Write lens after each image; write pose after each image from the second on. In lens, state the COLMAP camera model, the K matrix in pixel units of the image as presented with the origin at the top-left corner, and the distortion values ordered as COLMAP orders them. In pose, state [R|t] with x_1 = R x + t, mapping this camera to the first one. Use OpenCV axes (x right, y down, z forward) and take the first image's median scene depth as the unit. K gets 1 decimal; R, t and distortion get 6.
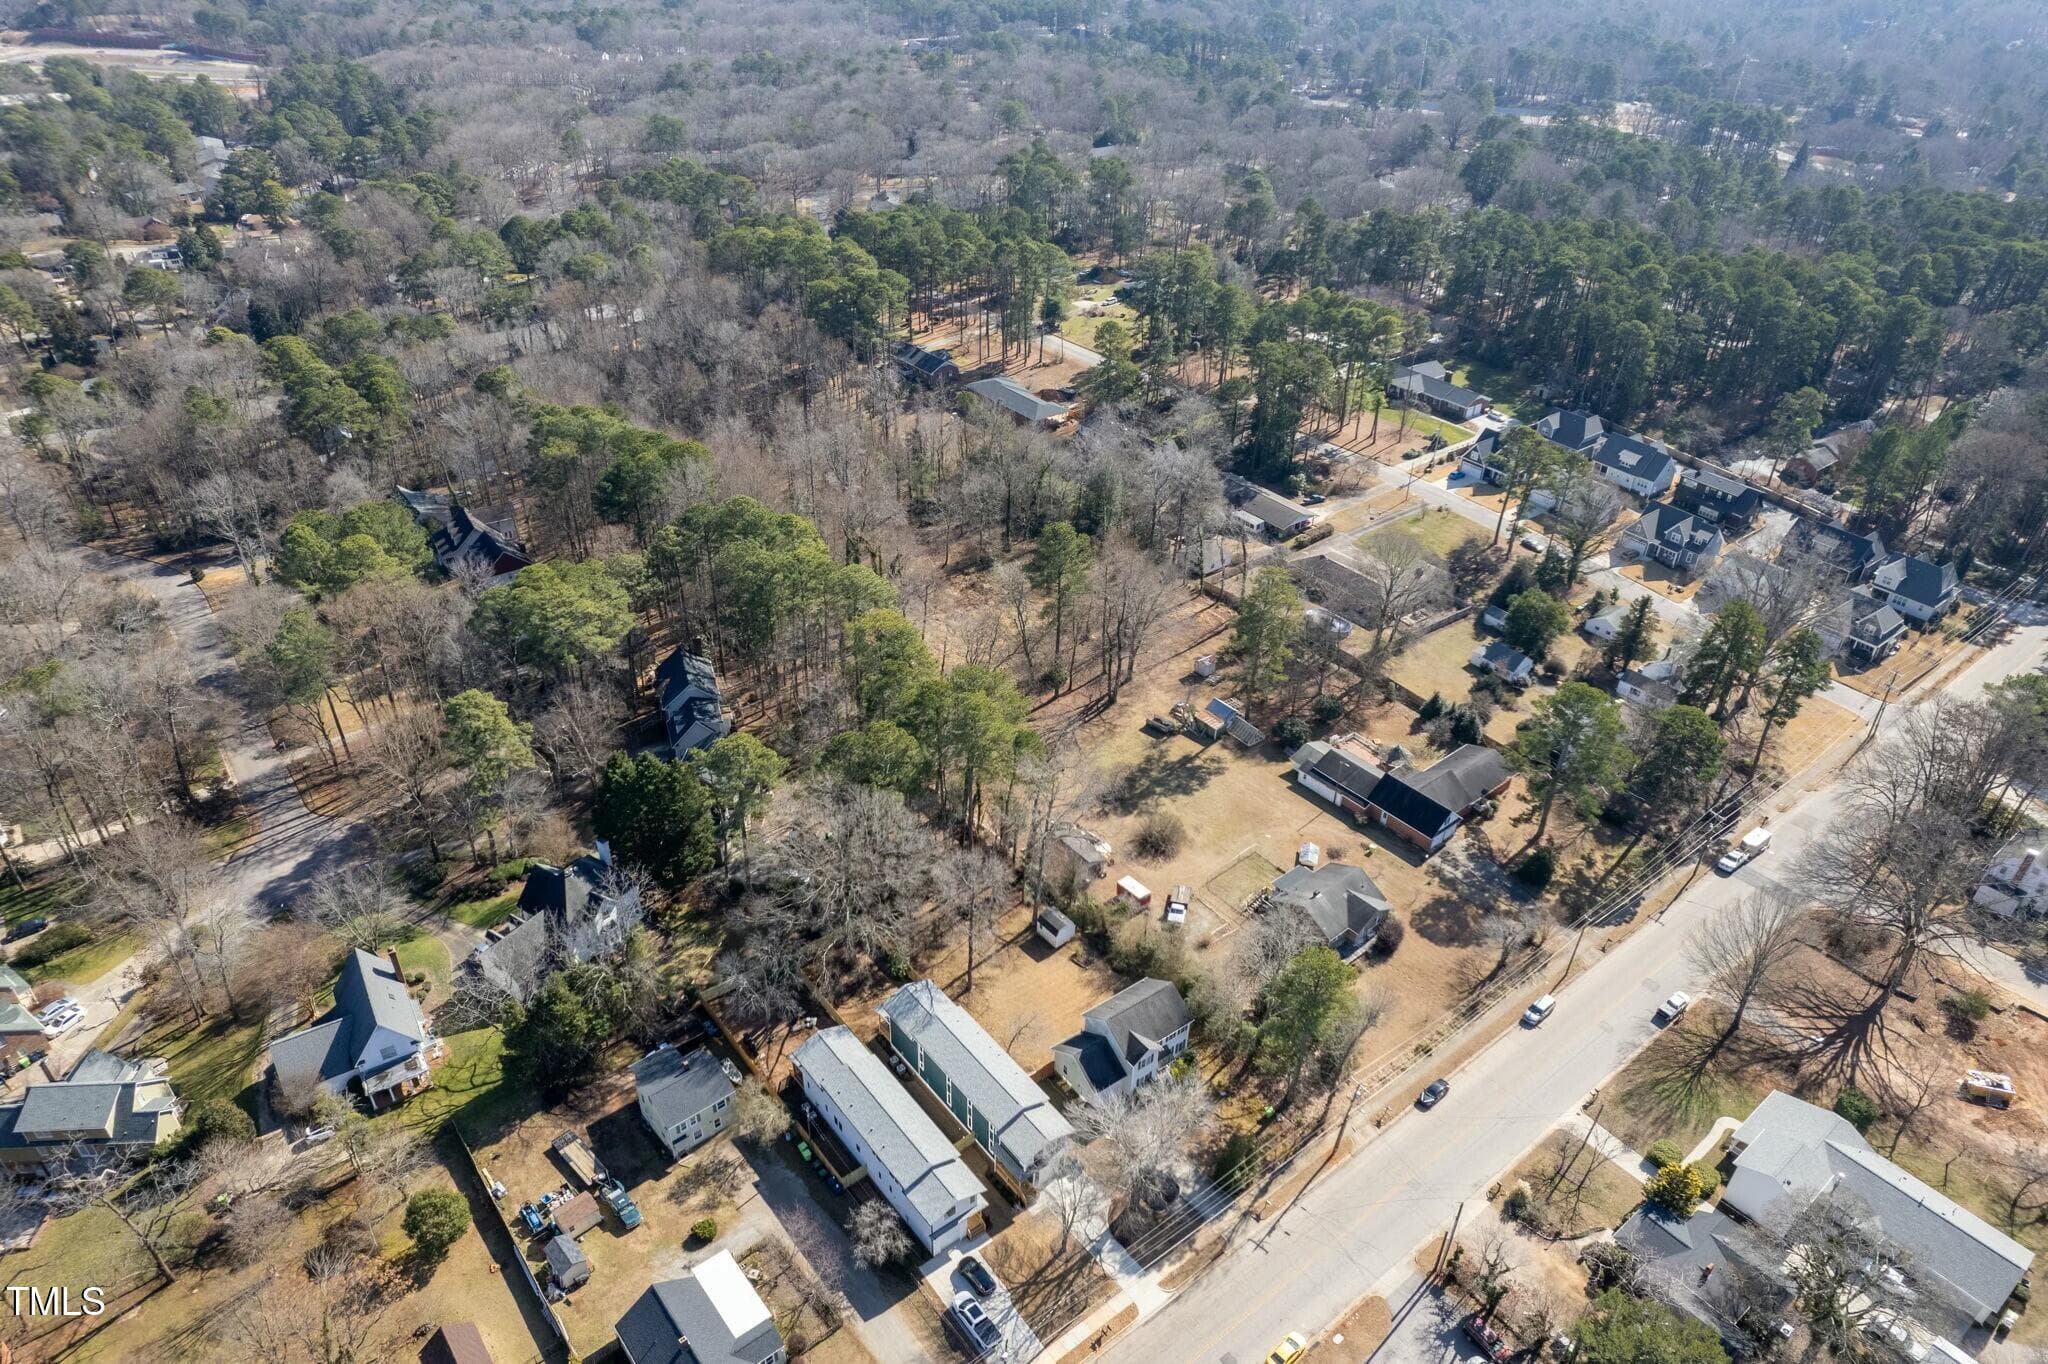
lens RADIAL K [[1312.8, 0, 1028.0], [0, 1312.8, 704.1], [0, 0, 1]] dist [-0.080861, 0.074715]
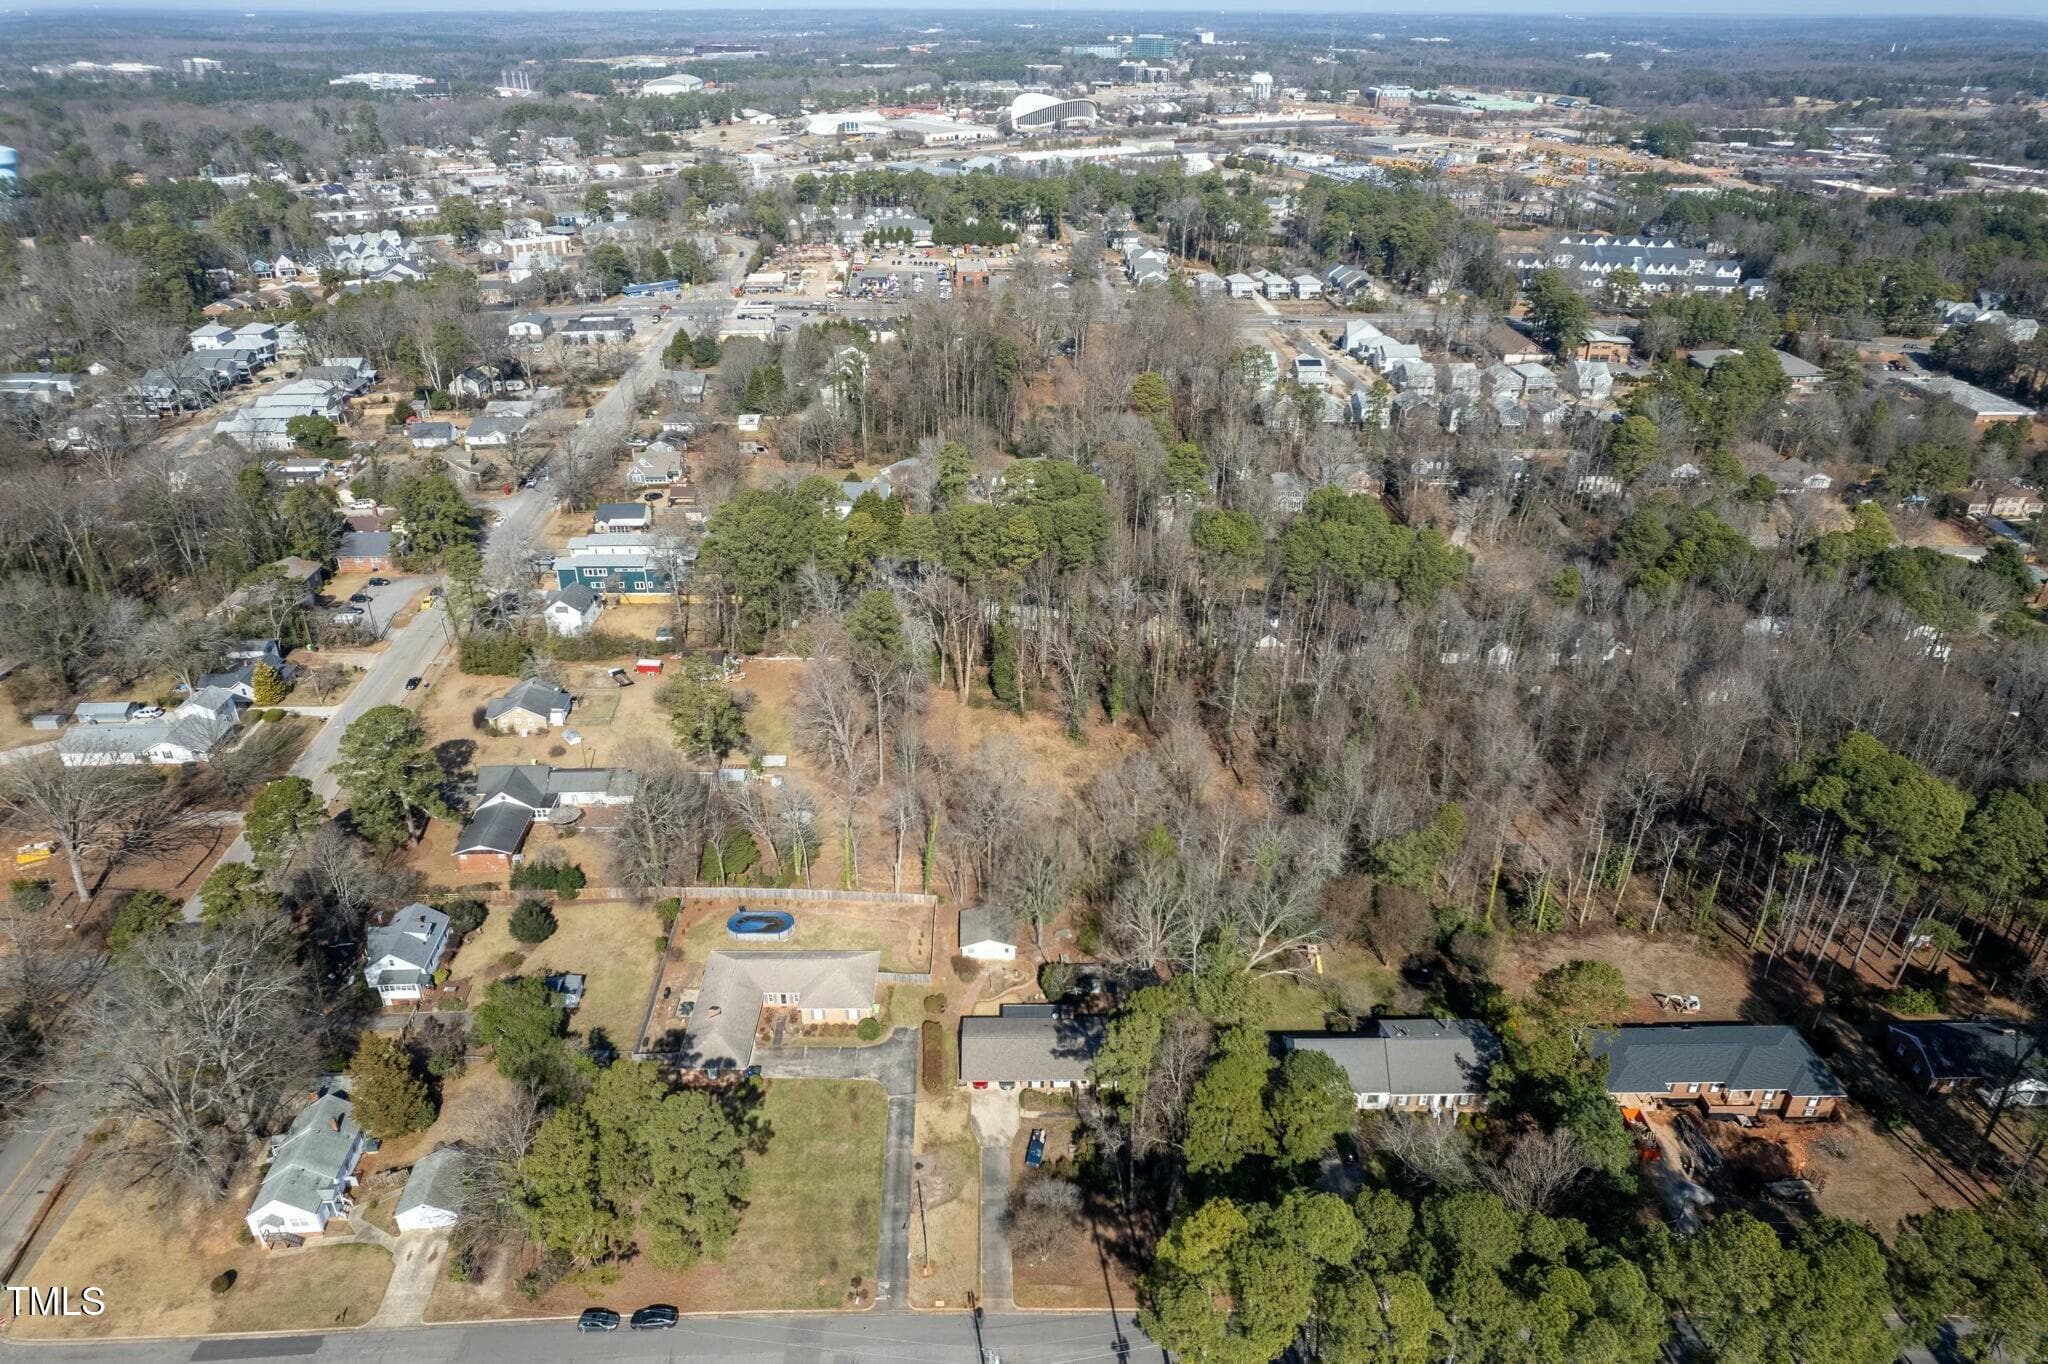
lens RADIAL K [[1312.8, 0, 1028.0], [0, 1312.8, 704.1], [0, 0, 1]] dist [-0.080861, 0.074715]
pose [[-0.603143, 0.362658, -0.710420, 0.840904], [-0.459119, 0.570473, 0.681007, -0.983676], [0.652248, 0.736912, -0.177574, 1.489614]]
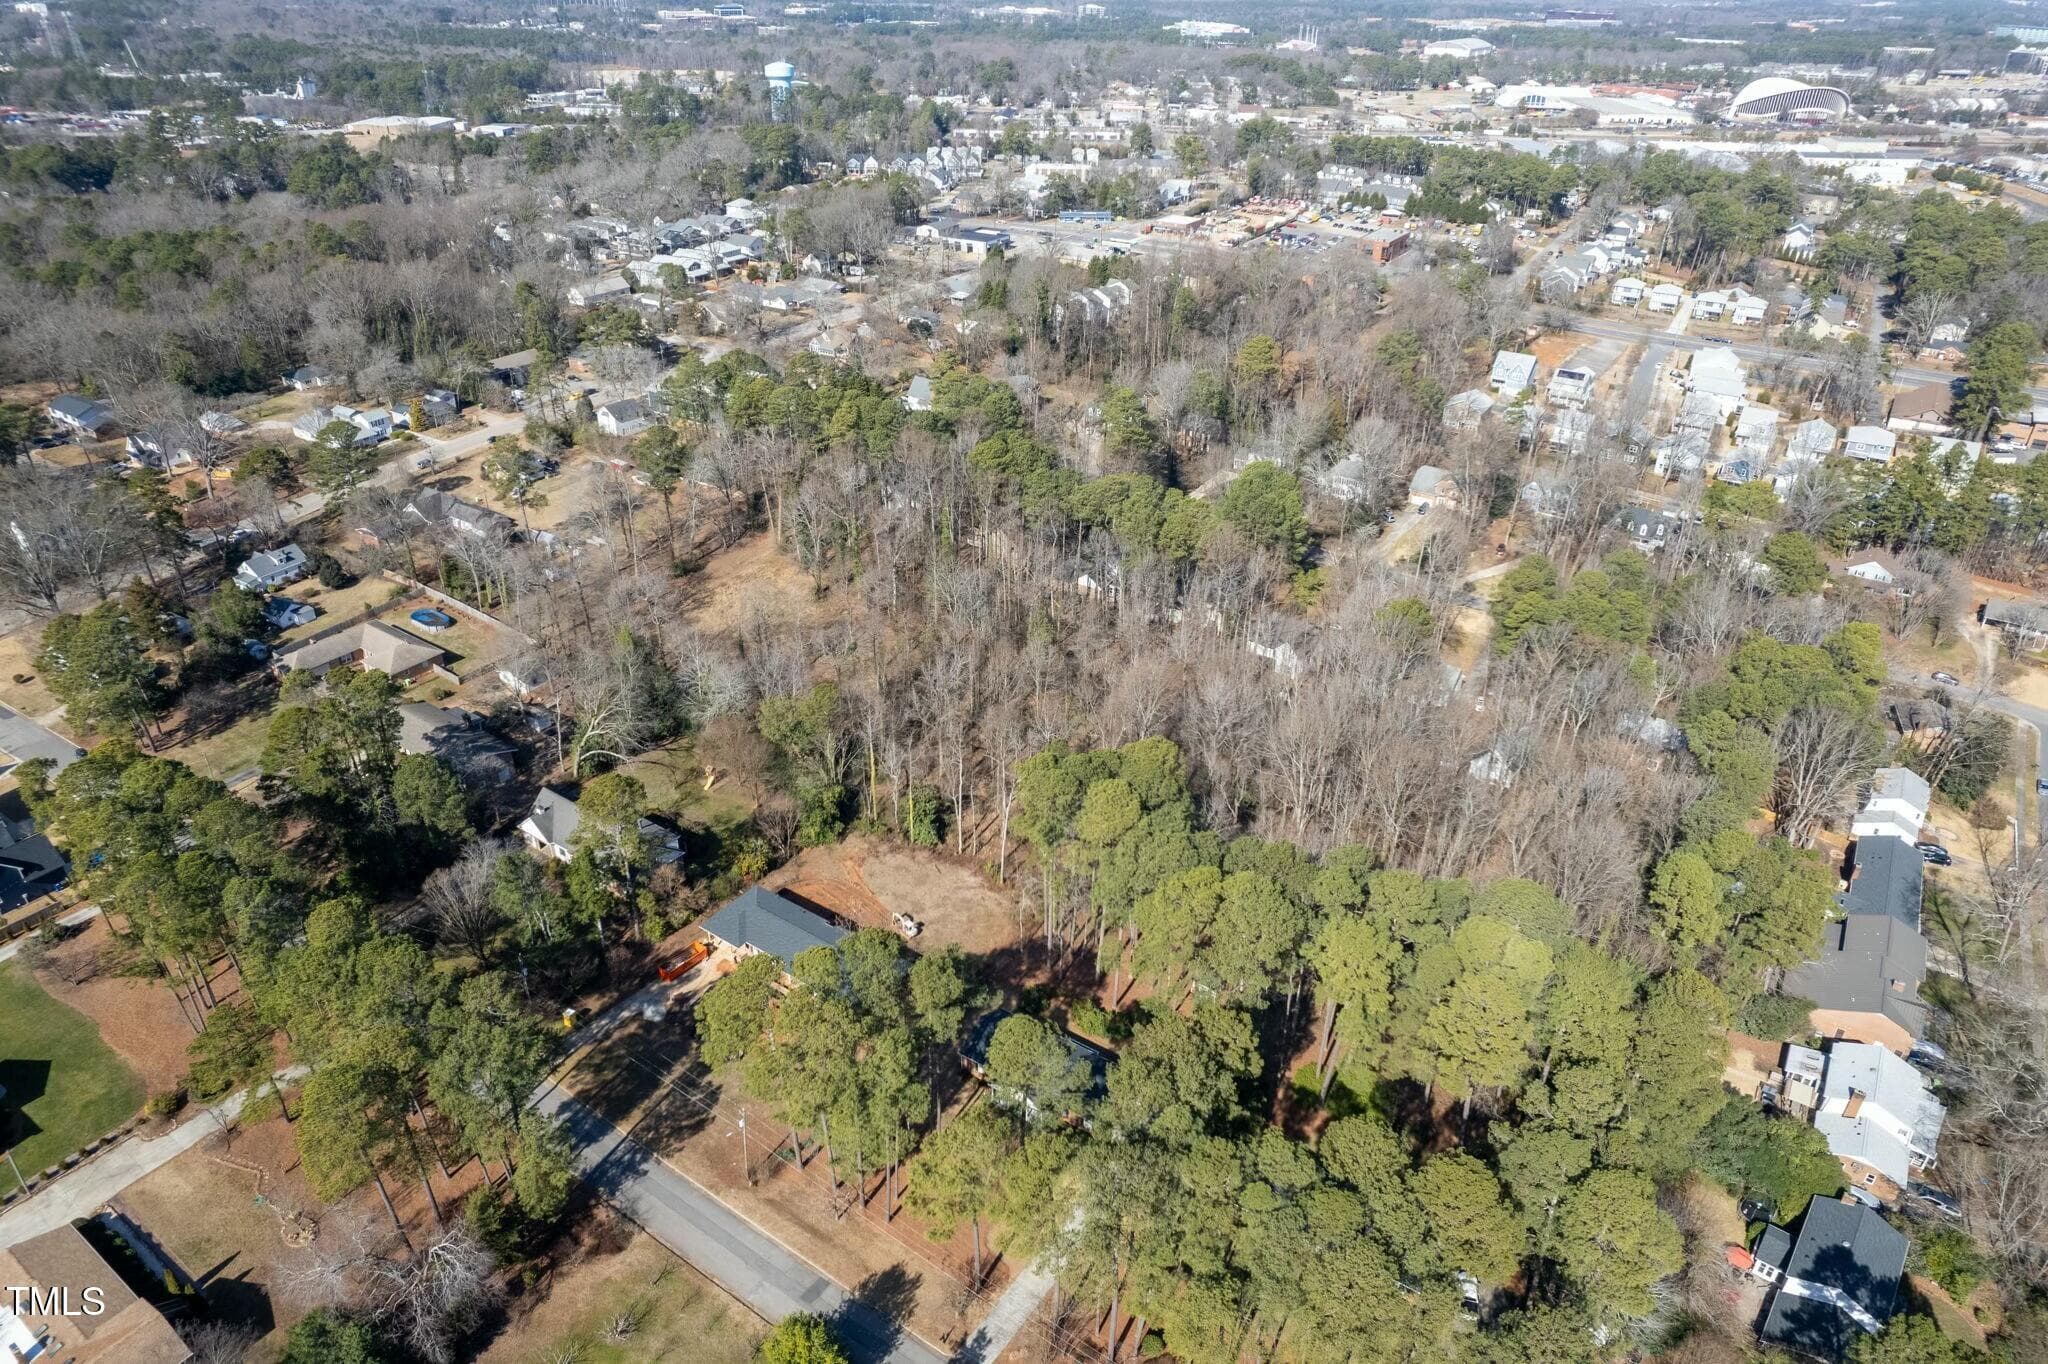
lens RADIAL K [[1312.8, 0, 1028.0], [0, 1312.8, 704.1], [0, 0, 1]] dist [-0.080861, 0.074715]
pose [[-0.954906, 0.119445, -0.271824, 0.058793], [-0.193054, 0.445779, 0.874077, -1.426262], [0.225578, 0.887138, -0.402618, 2.111113]]
